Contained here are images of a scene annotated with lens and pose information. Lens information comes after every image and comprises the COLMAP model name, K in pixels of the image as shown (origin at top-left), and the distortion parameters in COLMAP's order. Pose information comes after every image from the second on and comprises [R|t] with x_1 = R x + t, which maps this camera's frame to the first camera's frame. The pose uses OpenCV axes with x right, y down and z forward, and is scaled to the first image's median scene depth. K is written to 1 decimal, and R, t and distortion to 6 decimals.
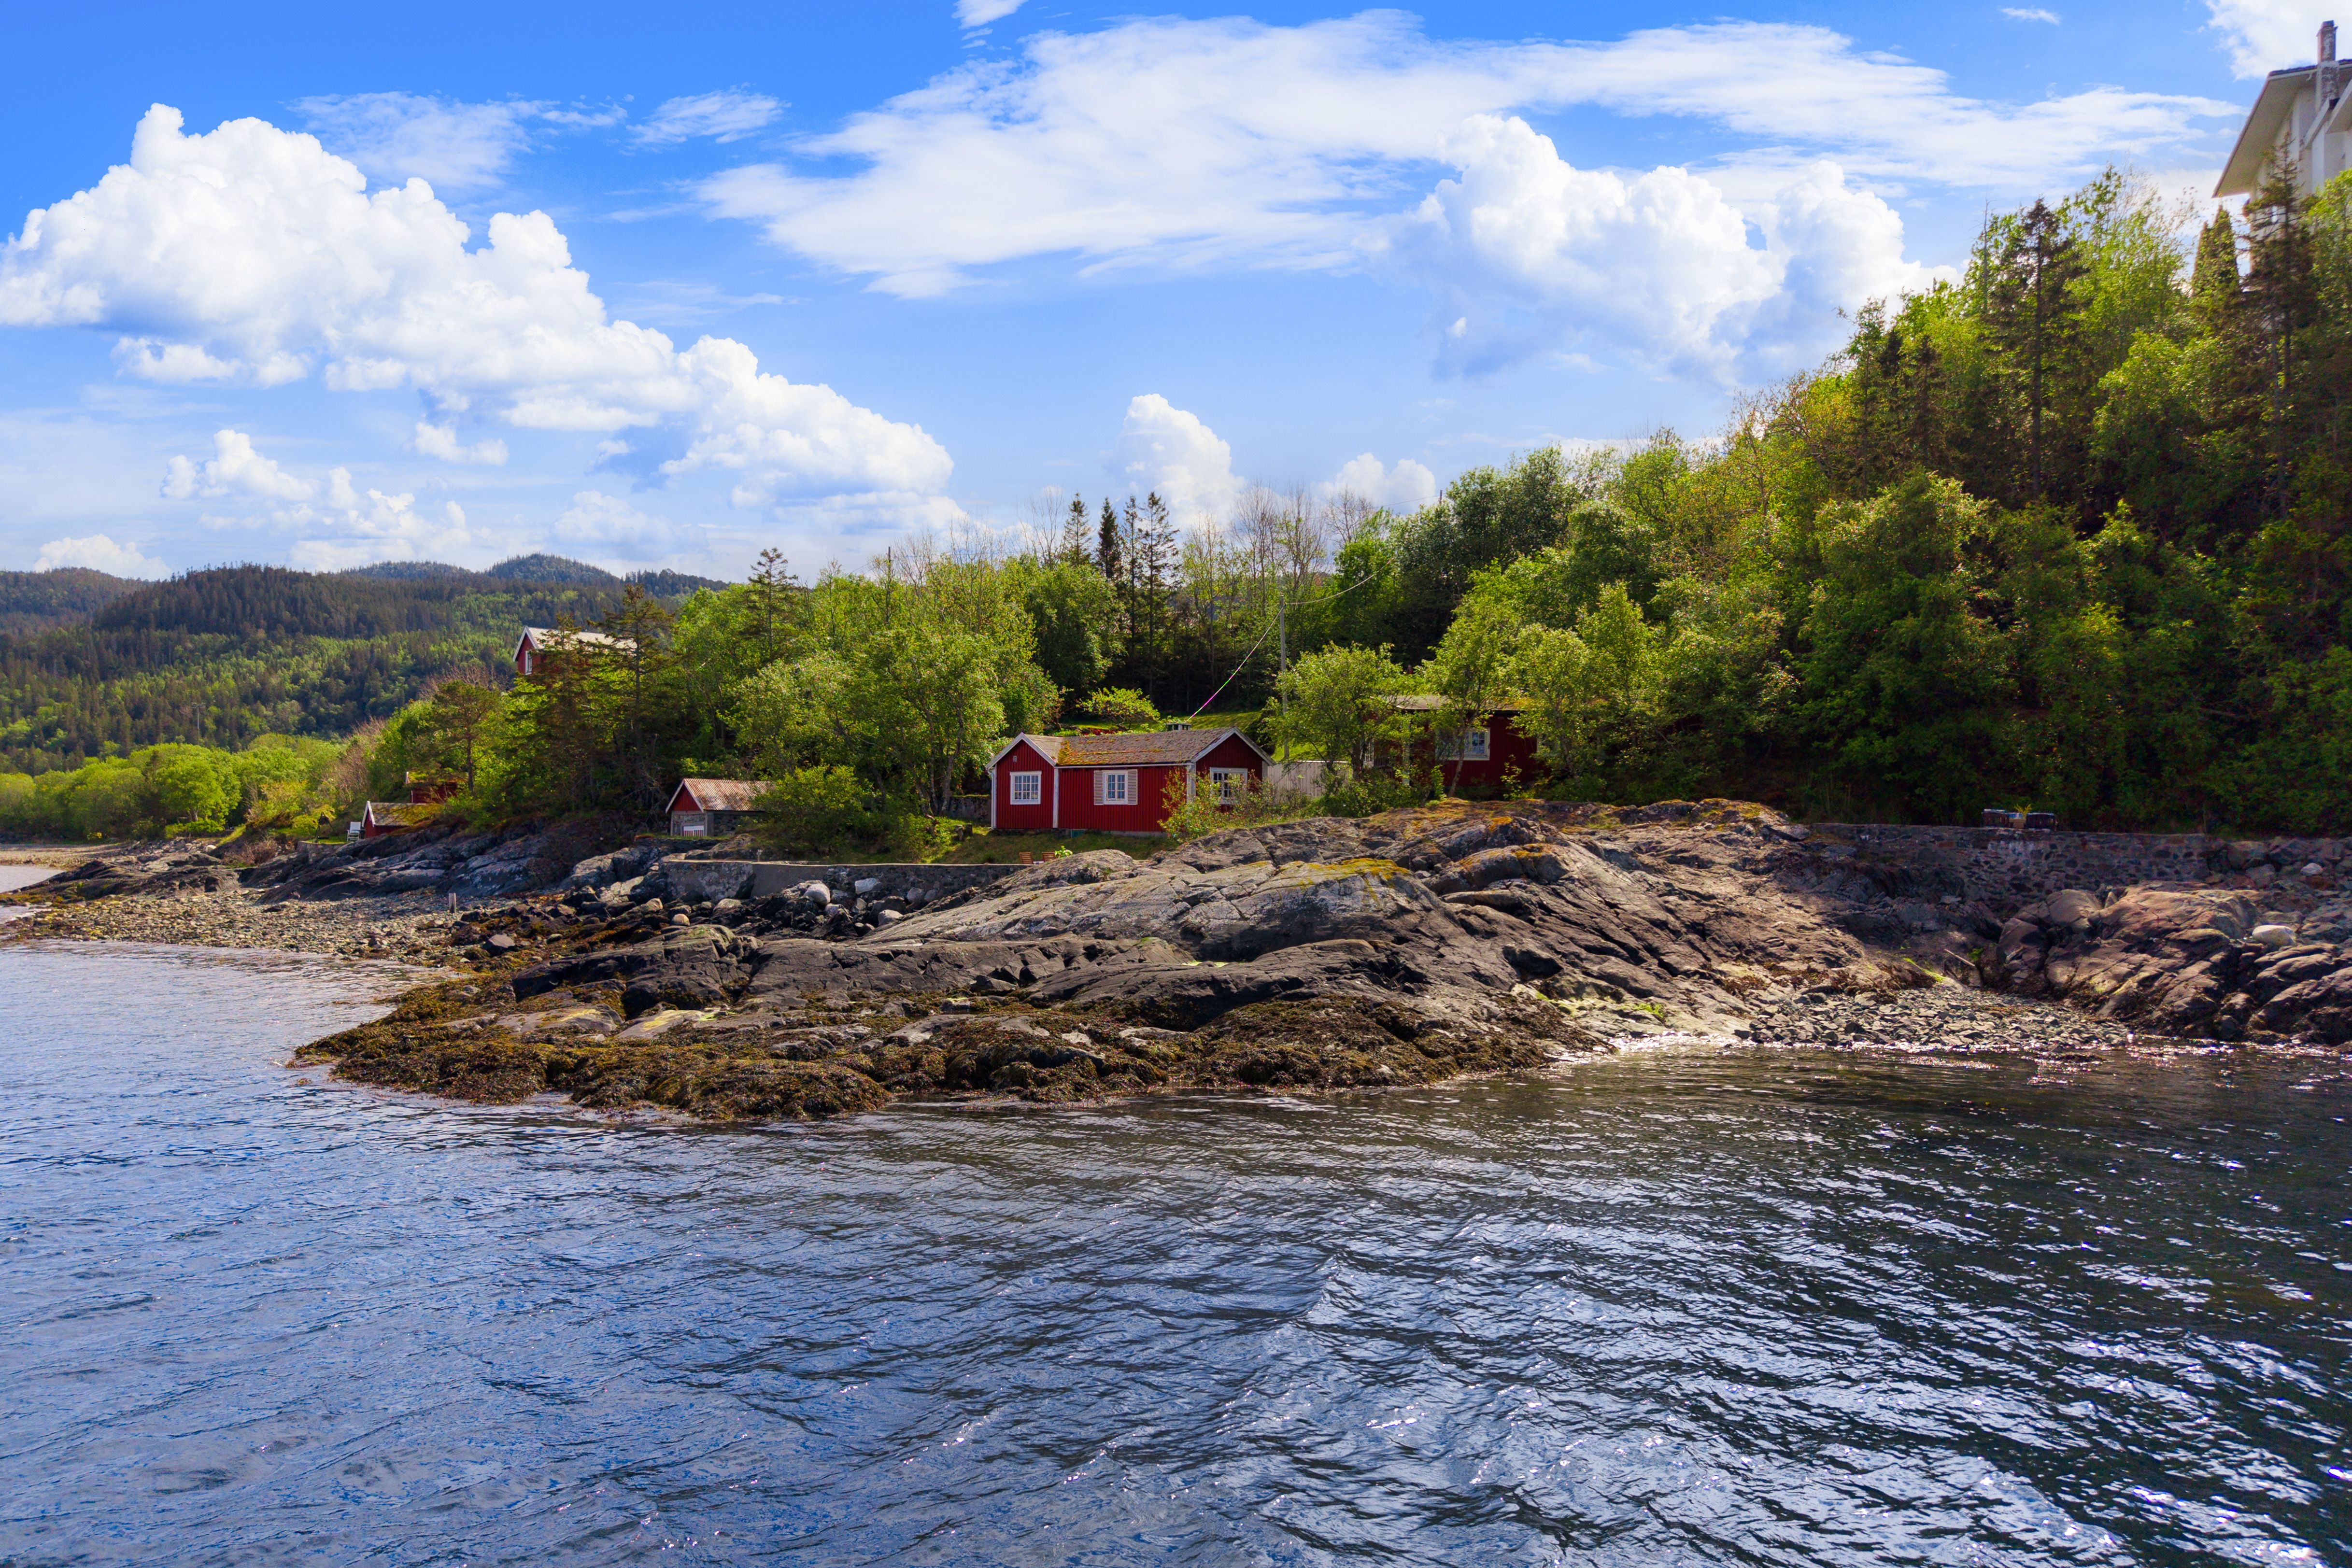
lens RADIAL K [[1624.1, 0, 1183.2], [0, 1624.1, 879.3], [0, 0, 1]] dist [0.049588, -0.053819]
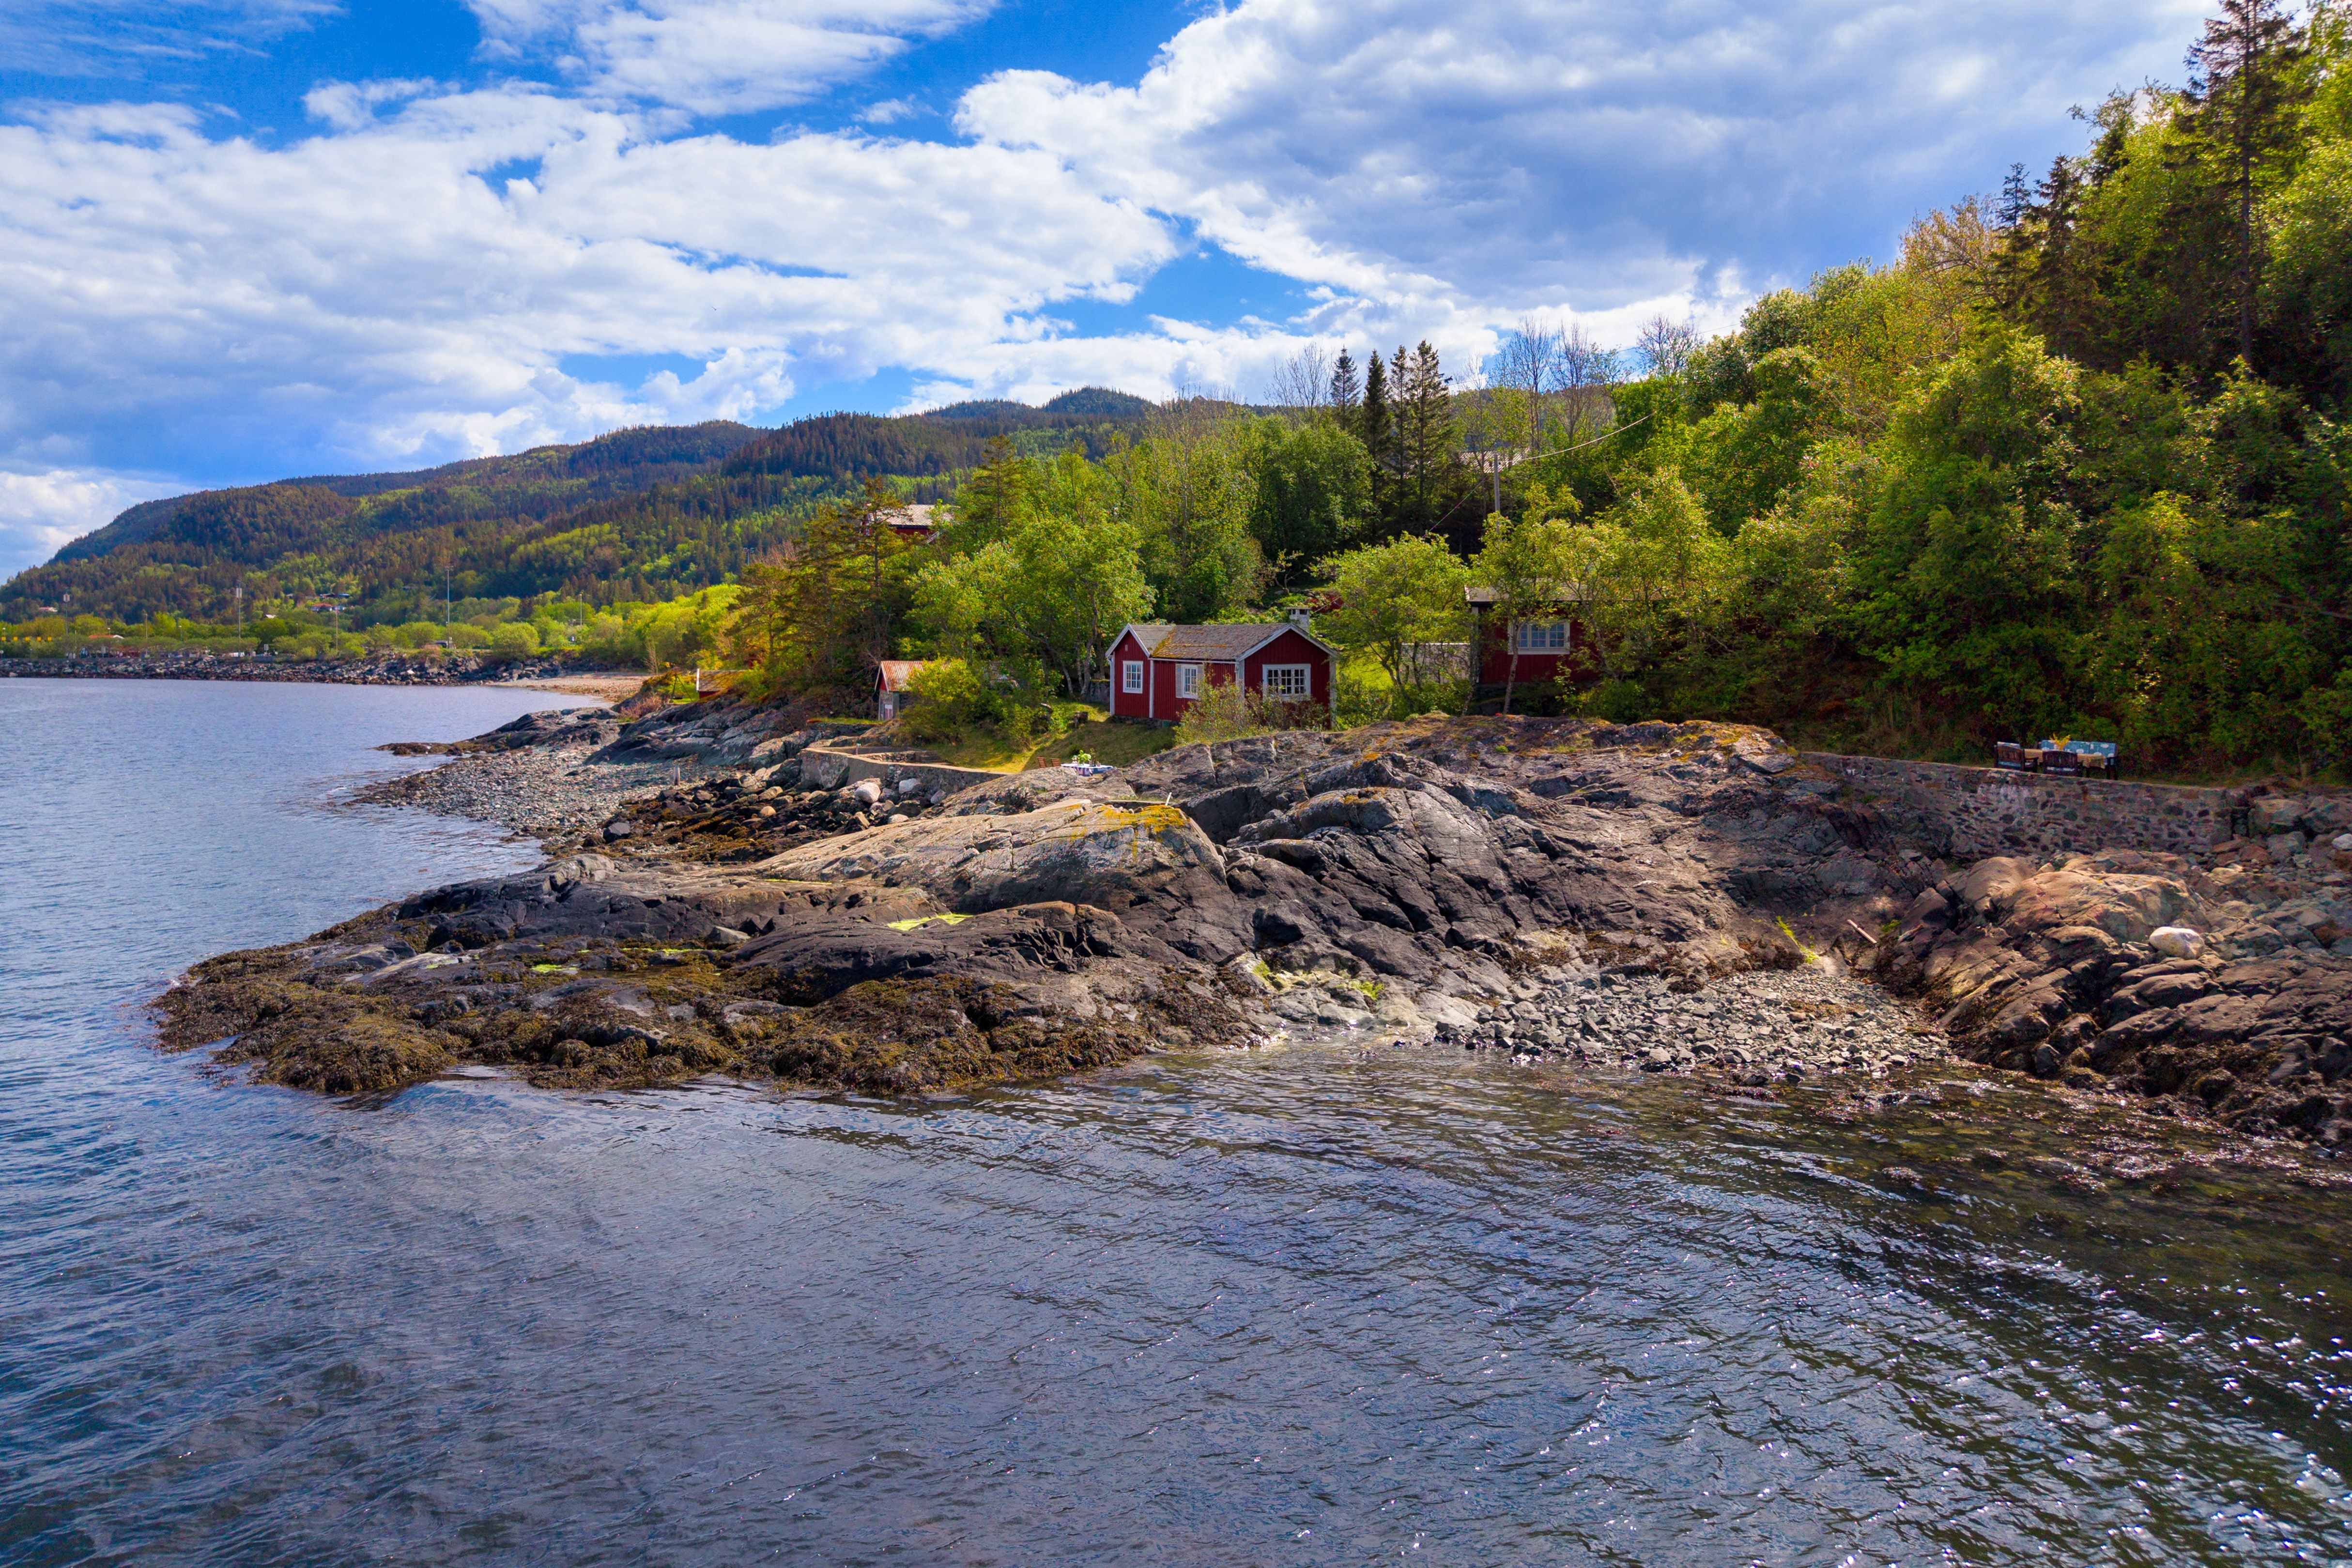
lens RADIAL K [[1643.4, 0, 1172.8], [0, 1643.4, 631.9], [0, 0, 1]] dist [0.051280, -0.052370]
pose [[0.943610, -0.008691, -0.330946, 0.342488], [-0.001898, 0.999497, -0.031659, -0.066245], [0.331054, 0.030502, 0.943119, 0.042923]]
